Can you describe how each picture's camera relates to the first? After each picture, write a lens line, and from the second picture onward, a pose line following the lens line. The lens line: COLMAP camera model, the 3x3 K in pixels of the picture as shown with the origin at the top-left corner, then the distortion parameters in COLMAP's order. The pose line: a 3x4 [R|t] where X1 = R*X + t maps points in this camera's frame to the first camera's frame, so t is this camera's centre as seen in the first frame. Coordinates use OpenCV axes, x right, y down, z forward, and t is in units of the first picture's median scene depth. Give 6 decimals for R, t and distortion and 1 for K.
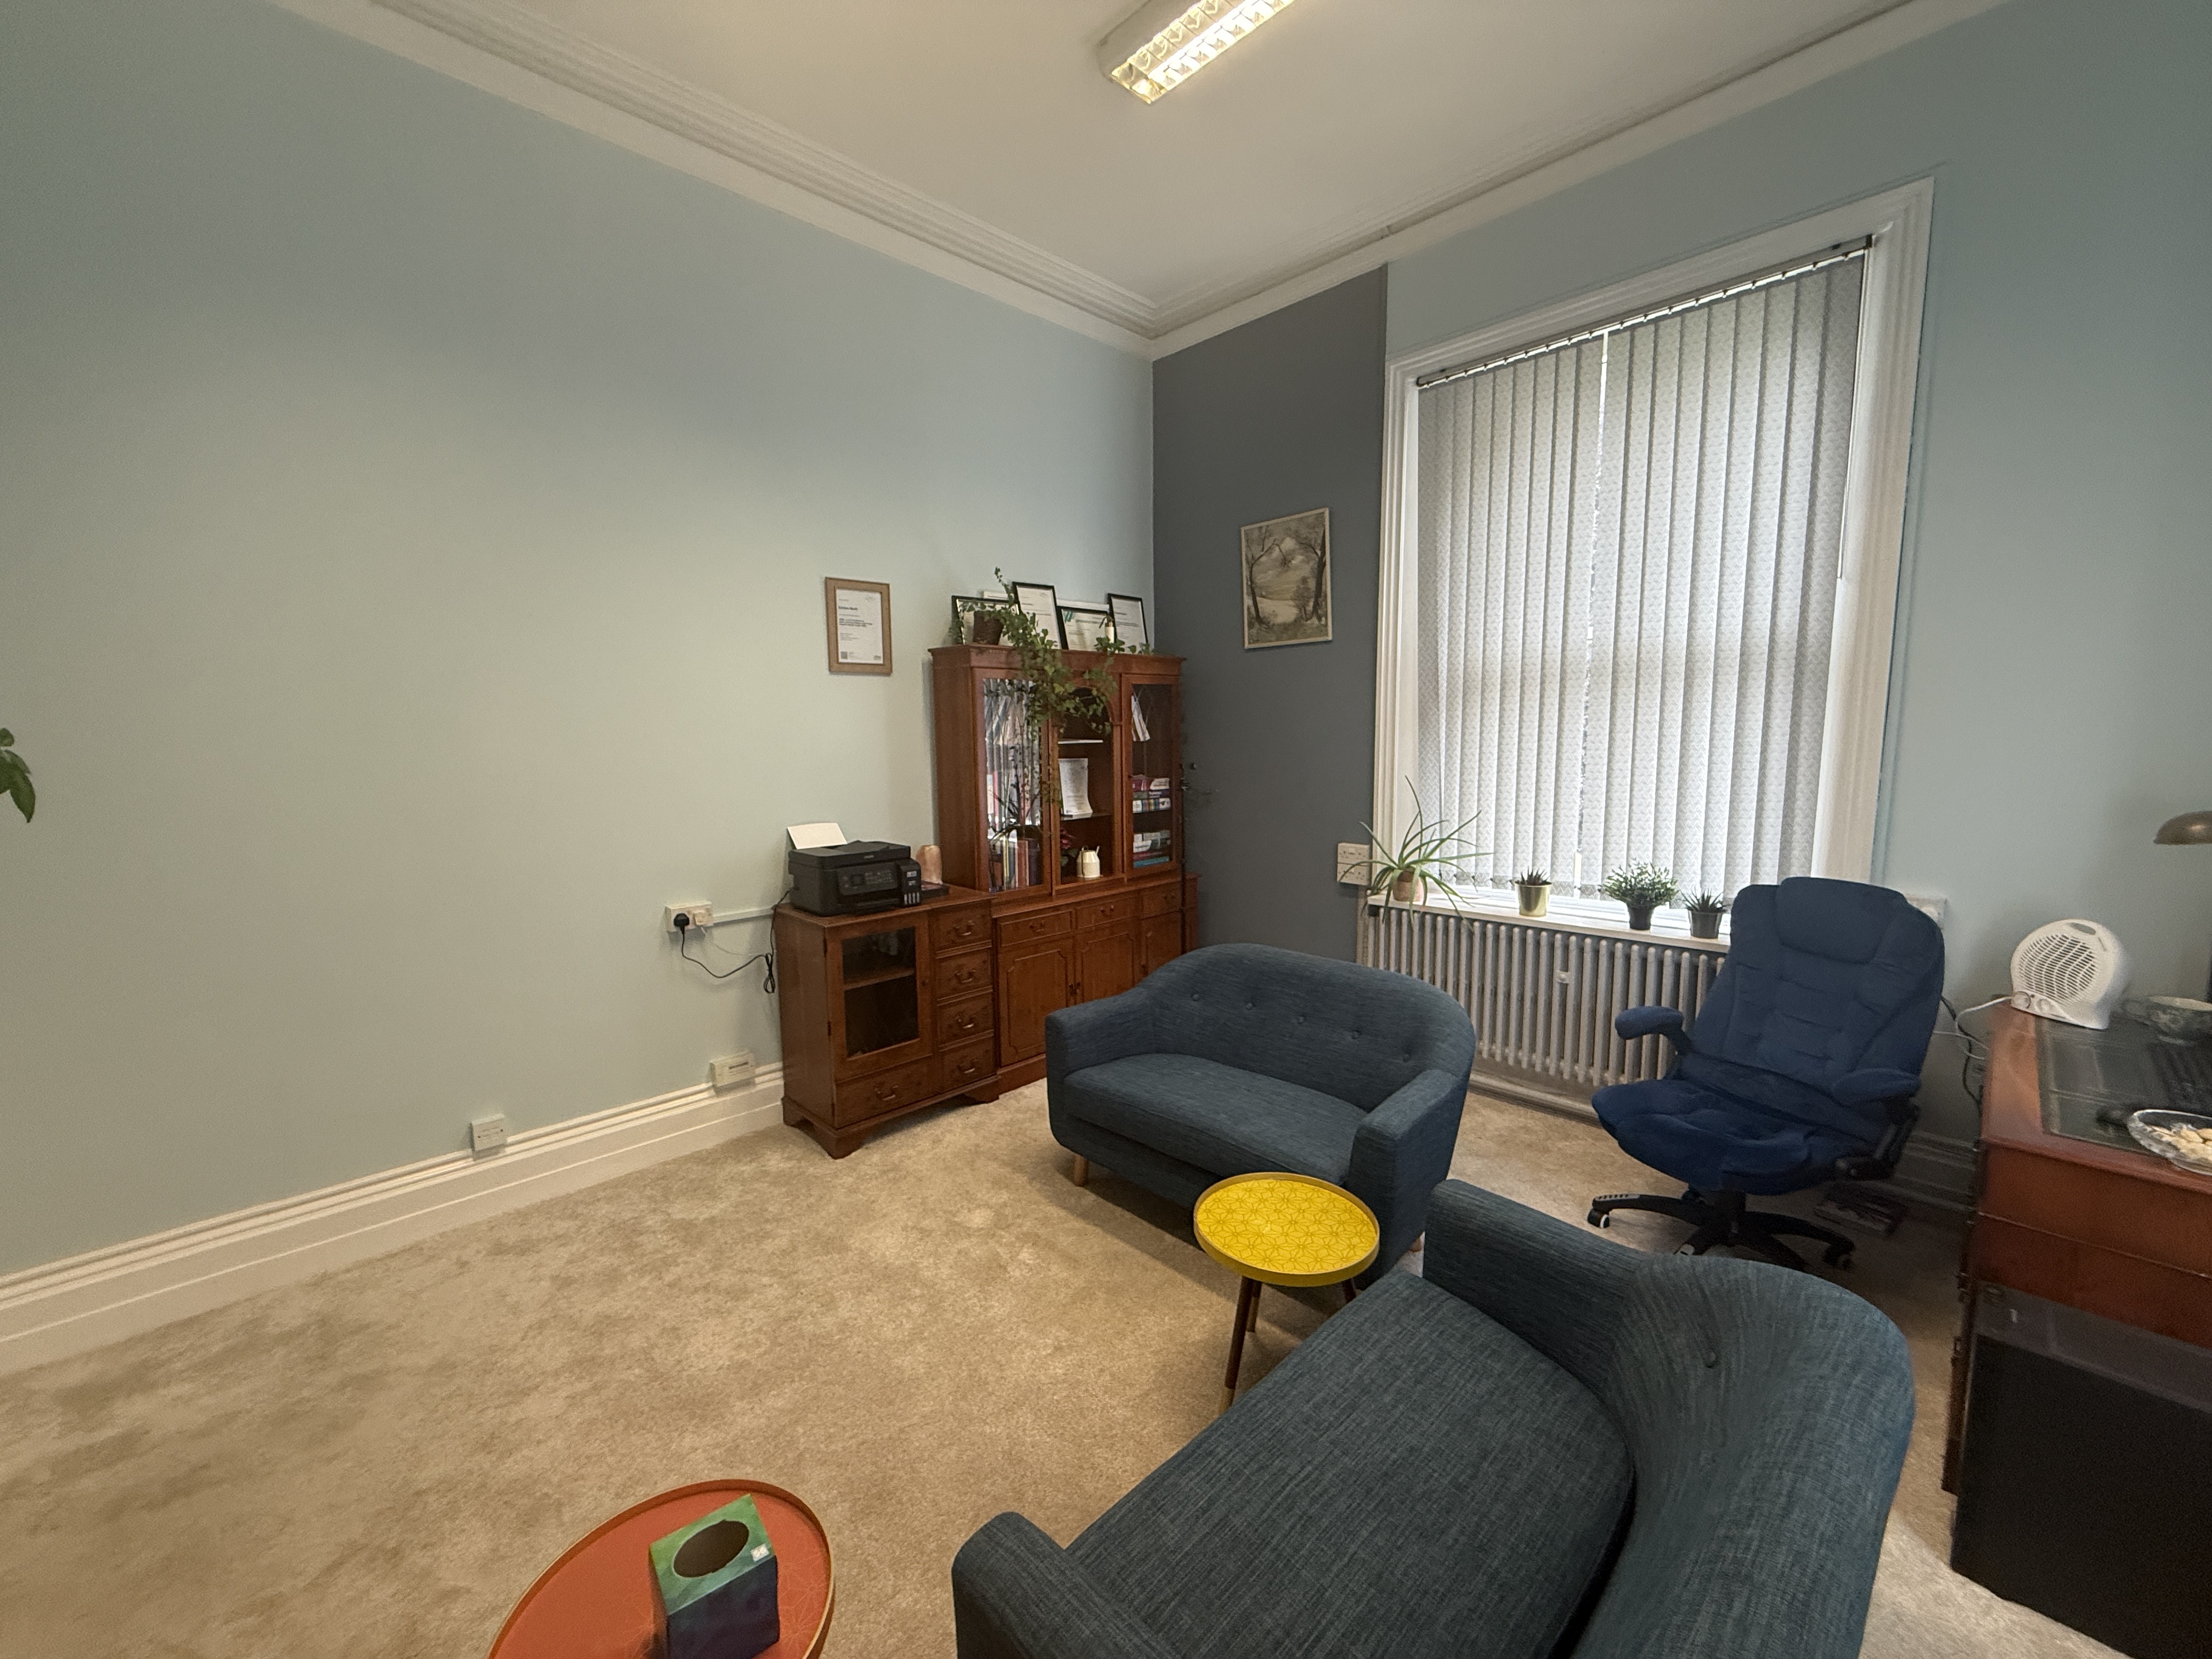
lens RADIAL K [[877.1, 0, 1096.1], [0, 877.1, 832.7], [0, 0, 1]] dist [-0.001815, -0.000240]
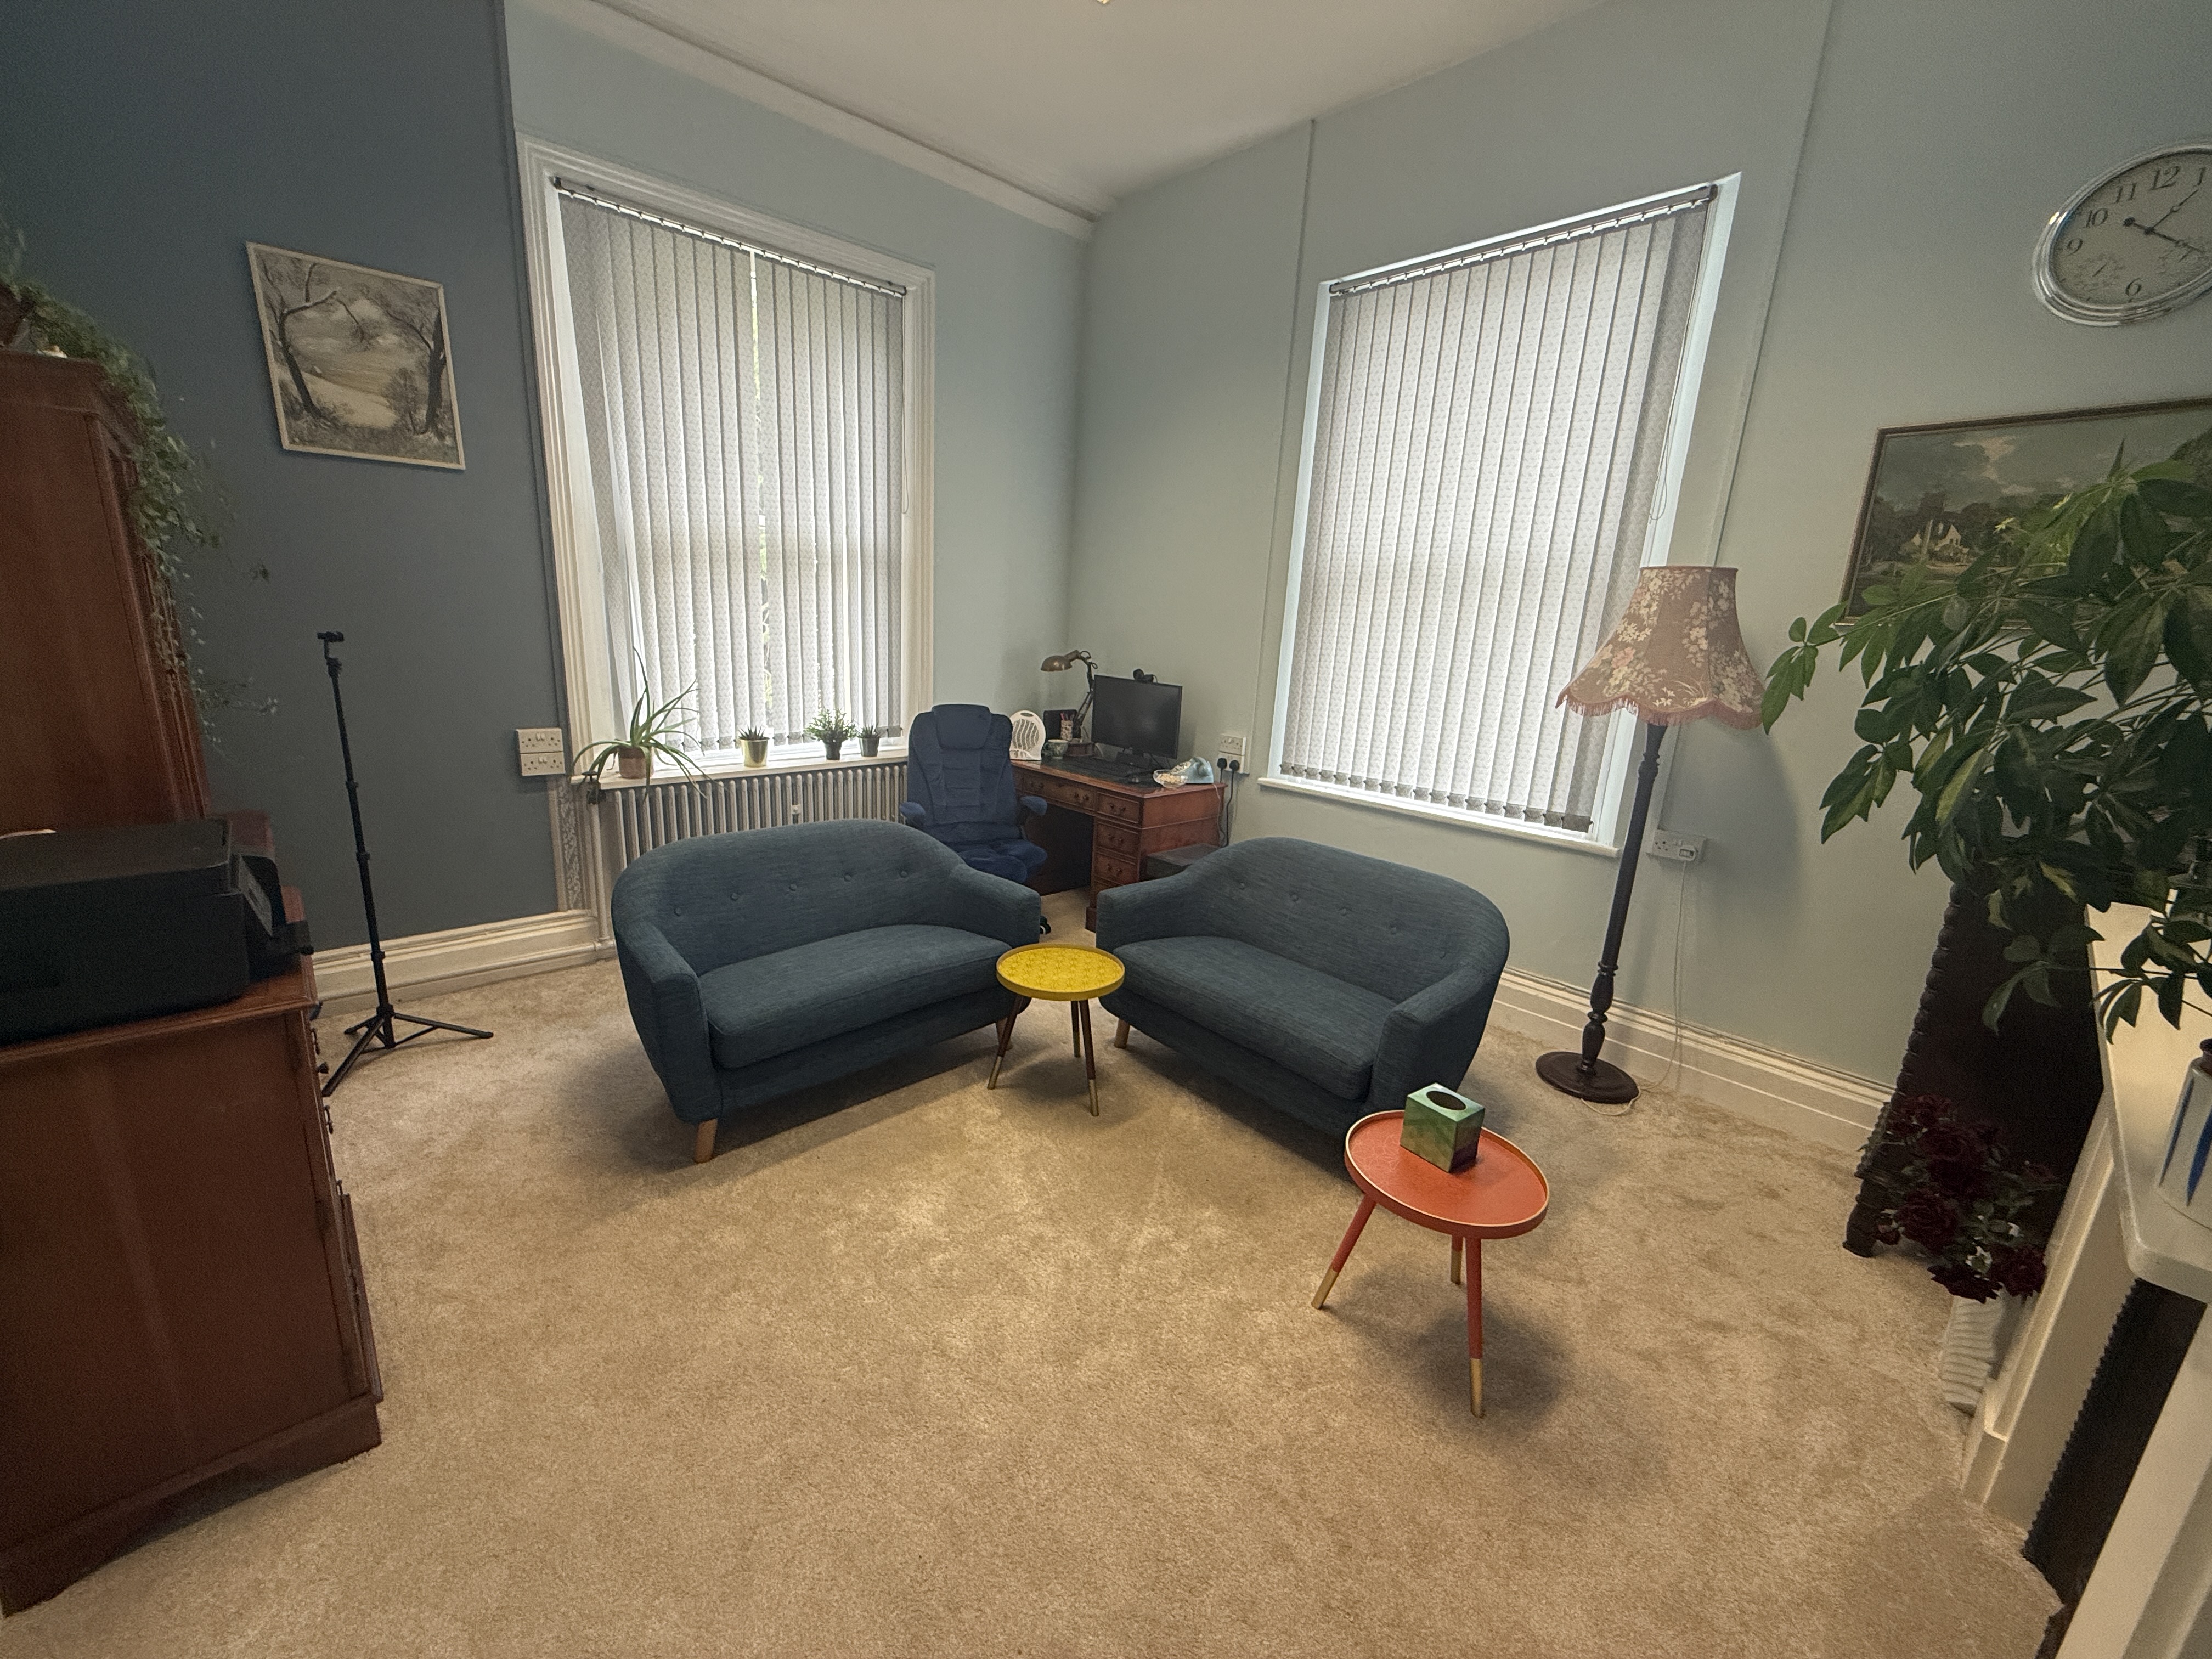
lens RADIAL K [[877.1, 0, 1096.1], [0, 877.1, 832.7], [0, 0, 1]] dist [-0.001815, -0.000240]
pose [[0.019106, -0.224560, 0.974273, -0.628800], [0.070843, 0.972306, 0.222718, -0.045930], [-0.997304, 0.064765, 0.034485, 0.496914]]
